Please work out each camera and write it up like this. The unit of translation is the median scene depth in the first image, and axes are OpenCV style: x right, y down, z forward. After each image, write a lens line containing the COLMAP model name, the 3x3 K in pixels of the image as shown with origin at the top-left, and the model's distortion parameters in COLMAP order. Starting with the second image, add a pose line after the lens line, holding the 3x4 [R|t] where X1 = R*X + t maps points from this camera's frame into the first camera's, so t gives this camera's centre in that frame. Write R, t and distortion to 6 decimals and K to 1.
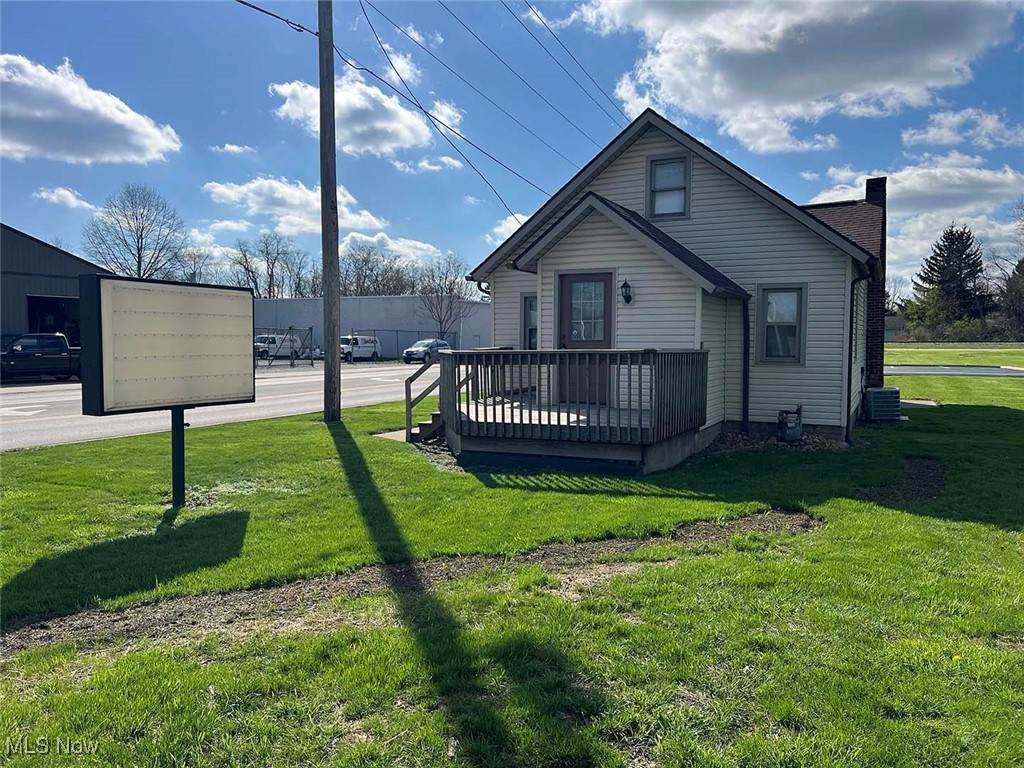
lens RADIAL K [[737.5, 0, 488.3], [0, 737.5, 385.0], [0, 0, 1]] dist [0.066837, 0.002726]
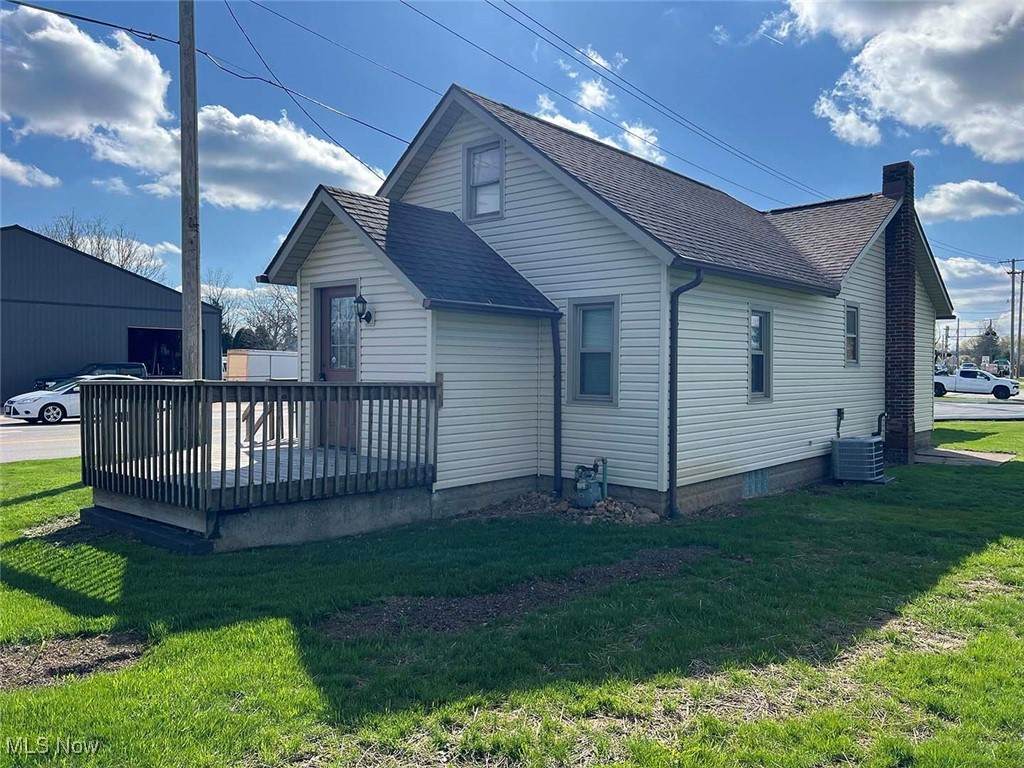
lens RADIAL K [[766.7, 0, 513.4], [0, 766.7, 391.2], [0, 0, 1]] dist [0.066405, -0.072585]
pose [[0.977341, 0.012061, -0.211329, 0.473936], [-0.019581, 0.999246, -0.033527, -0.012376], [0.210765, 0.036905, 0.976840, 0.215017]]
